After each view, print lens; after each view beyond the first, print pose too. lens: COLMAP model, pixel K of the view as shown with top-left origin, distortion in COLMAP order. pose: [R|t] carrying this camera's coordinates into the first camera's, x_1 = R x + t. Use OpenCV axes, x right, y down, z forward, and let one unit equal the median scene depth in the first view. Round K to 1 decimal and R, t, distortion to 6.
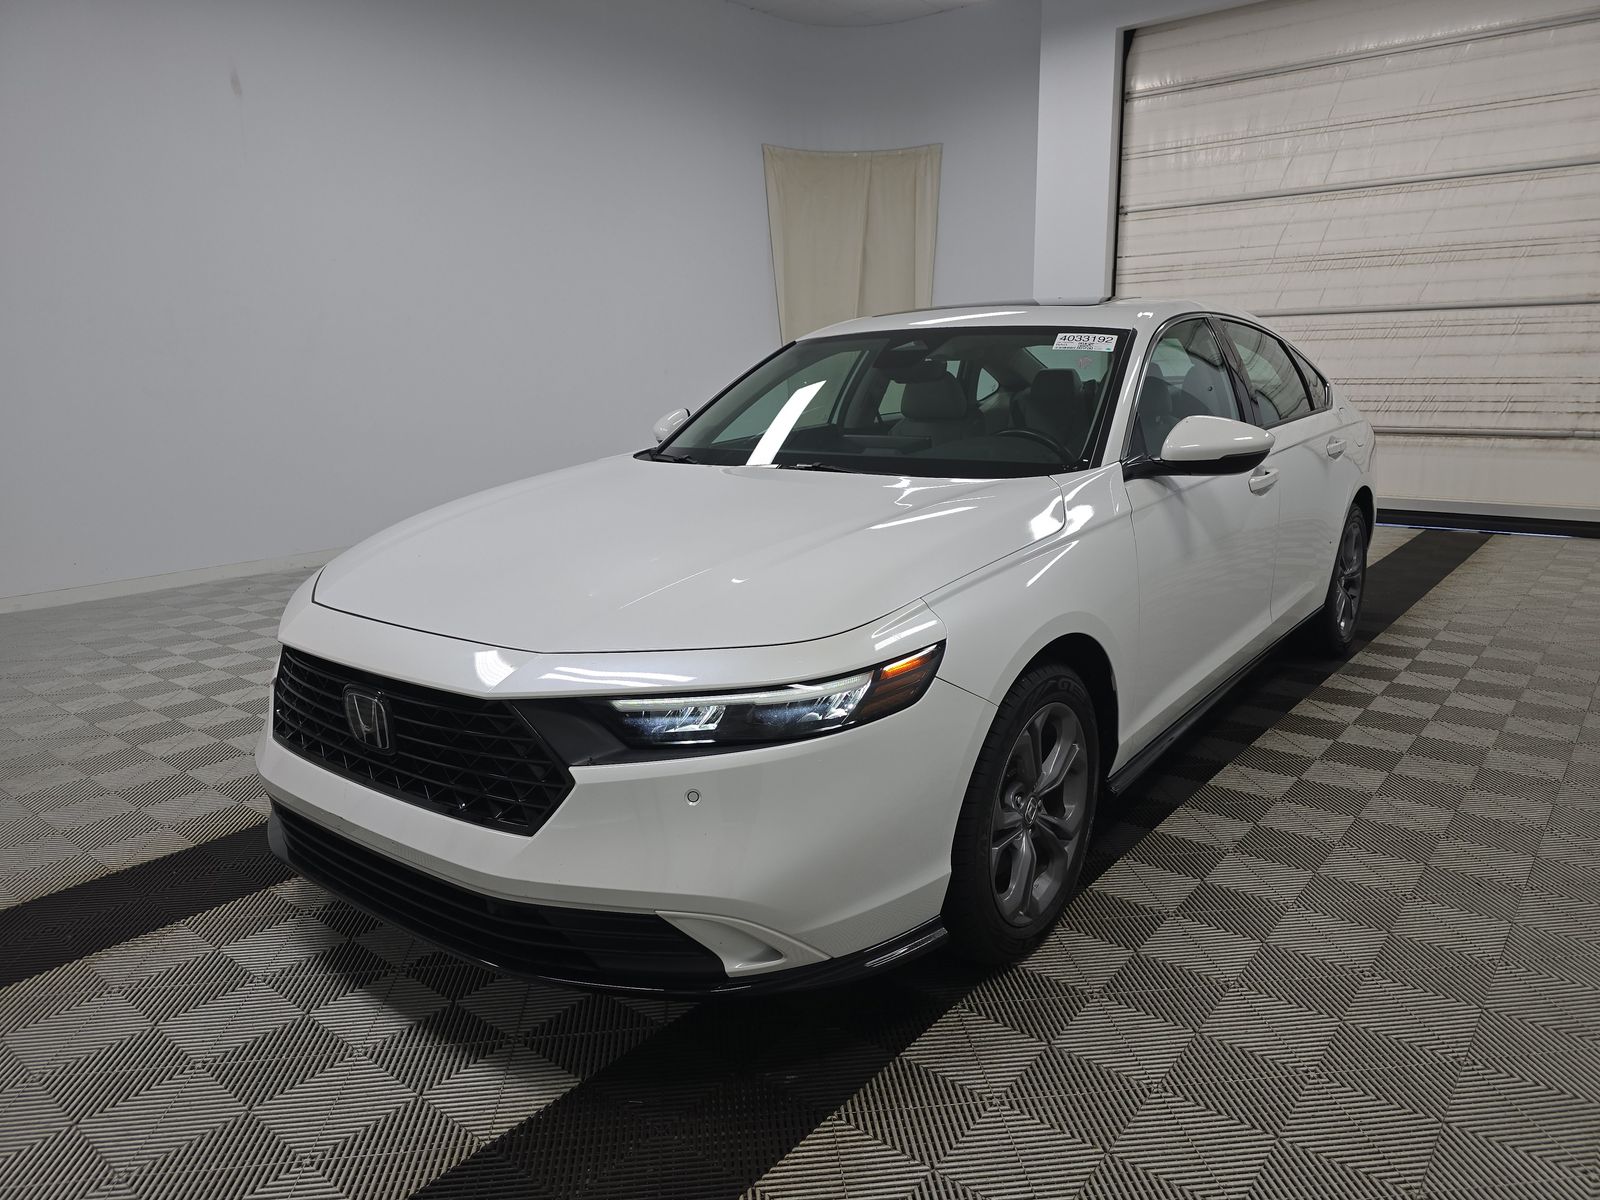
lens RADIAL K [[1097.5, 0, 802.8], [0, 1097.5, 604.8], [0, 0, 1]] dist [0.073341, -0.048158]
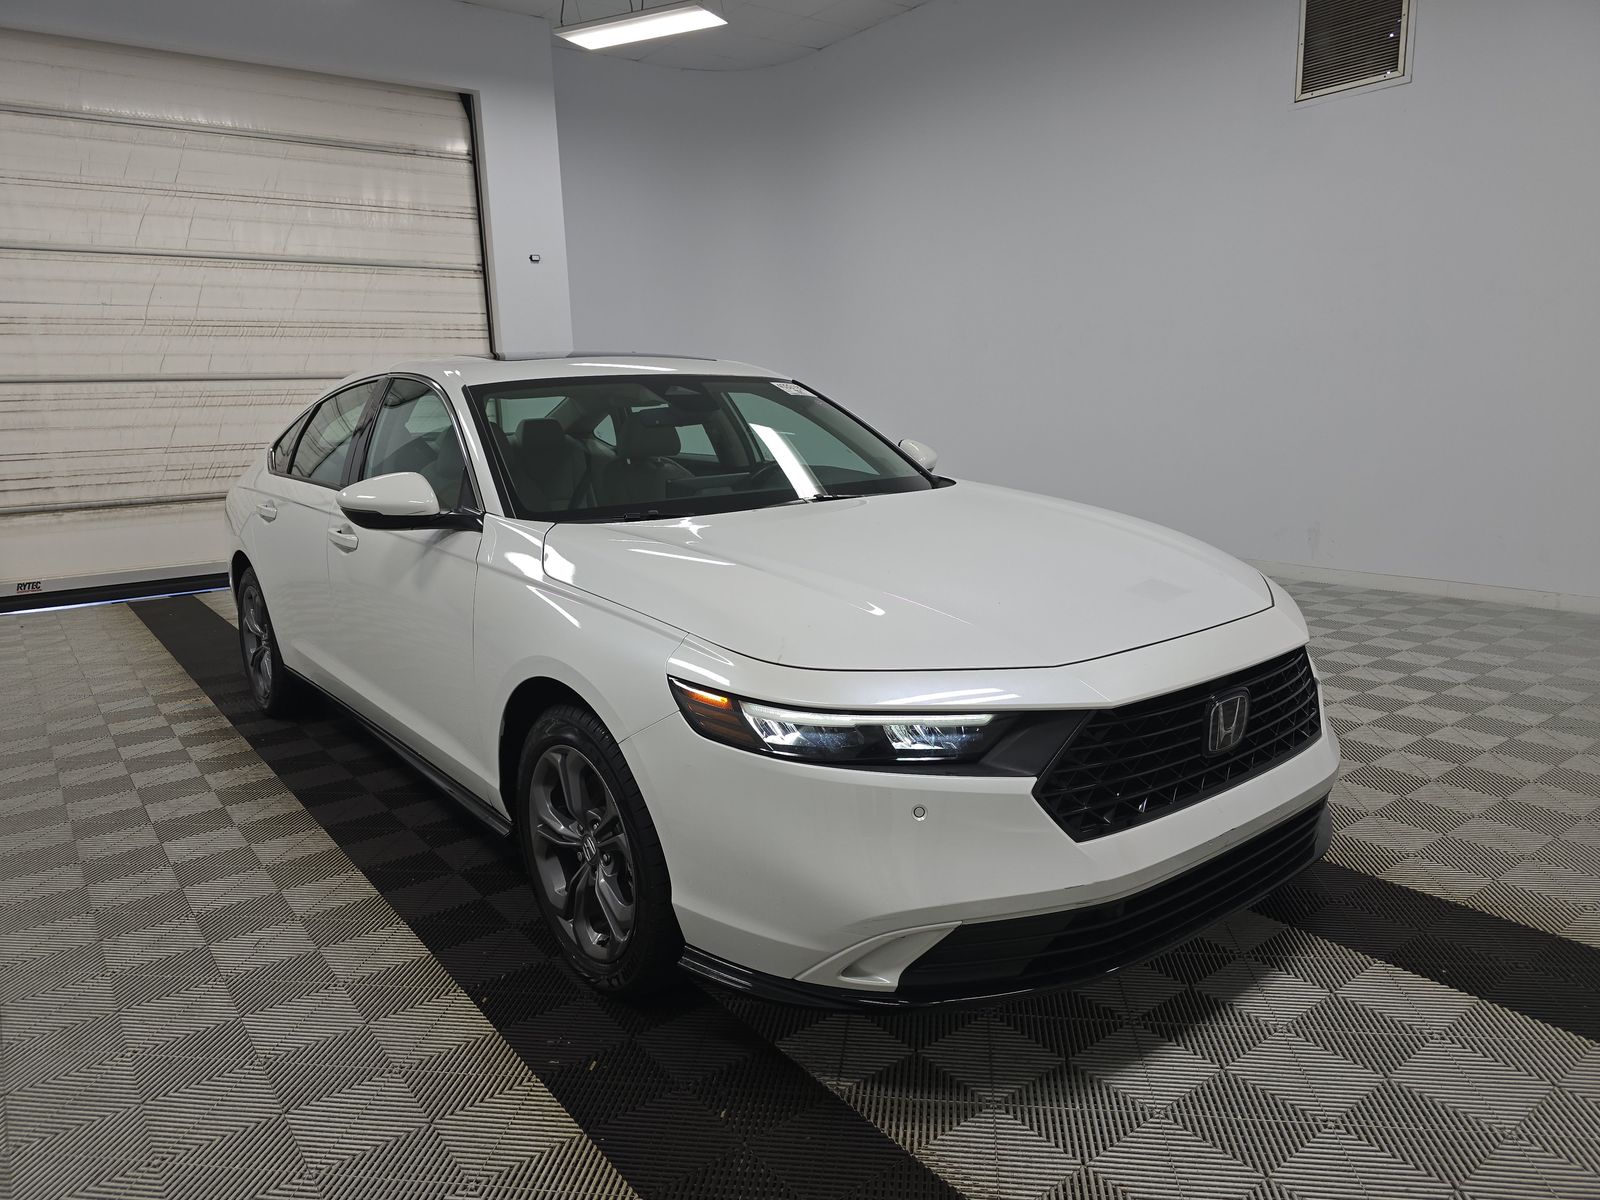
lens RADIAL K [[1097.5, 0, 802.8], [0, 1097.5, 604.8], [0, 0, 1]] dist [0.073341, -0.048158]
pose [[0.242527, -0.175862, 0.954072, -0.390479], [0.243920, 0.962895, 0.115484, -0.057600], [-0.938980, 0.204710, 0.276424, 0.284729]]
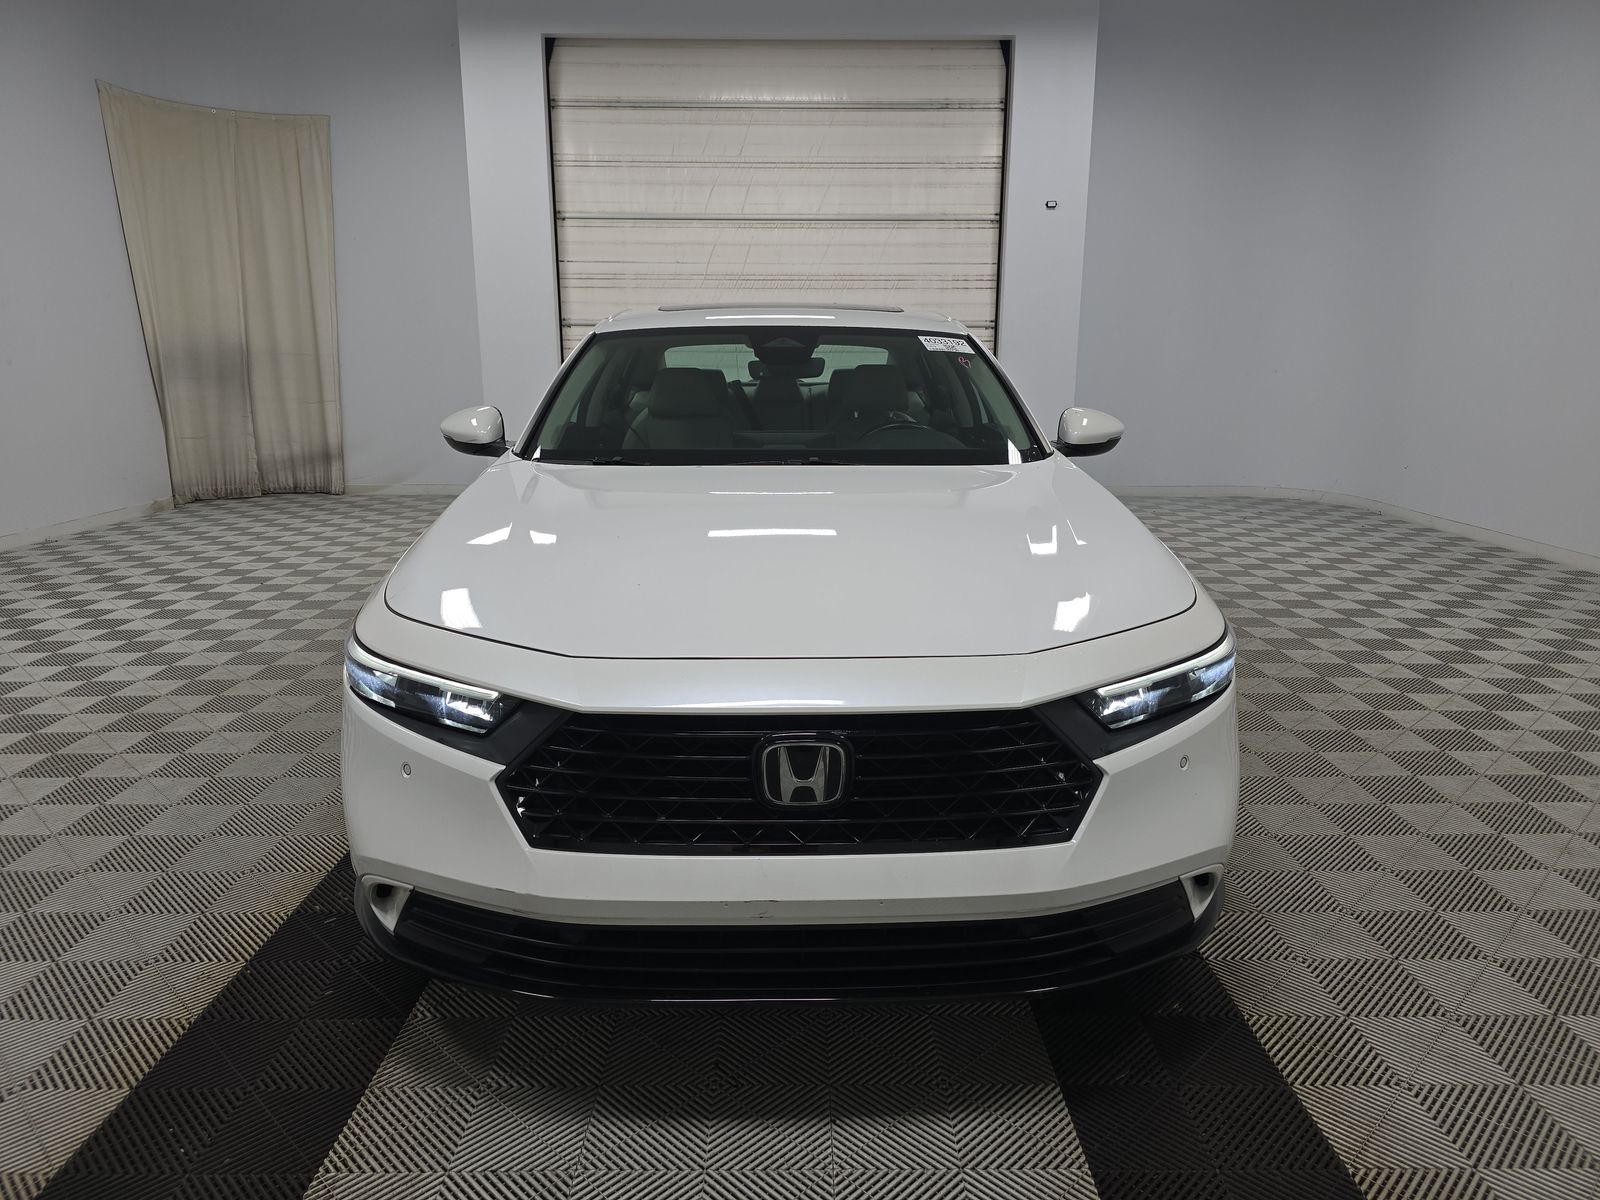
lens RADIAL K [[1097.5, 0, 802.8], [0, 1097.5, 604.8], [0, 0, 1]] dist [0.073341, -0.048158]
pose [[0.770440, -0.122826, 0.625568, -0.243532], [0.126231, 0.991228, 0.039156, -0.014408], [-0.624890, 0.048799, 0.779186, 0.095944]]
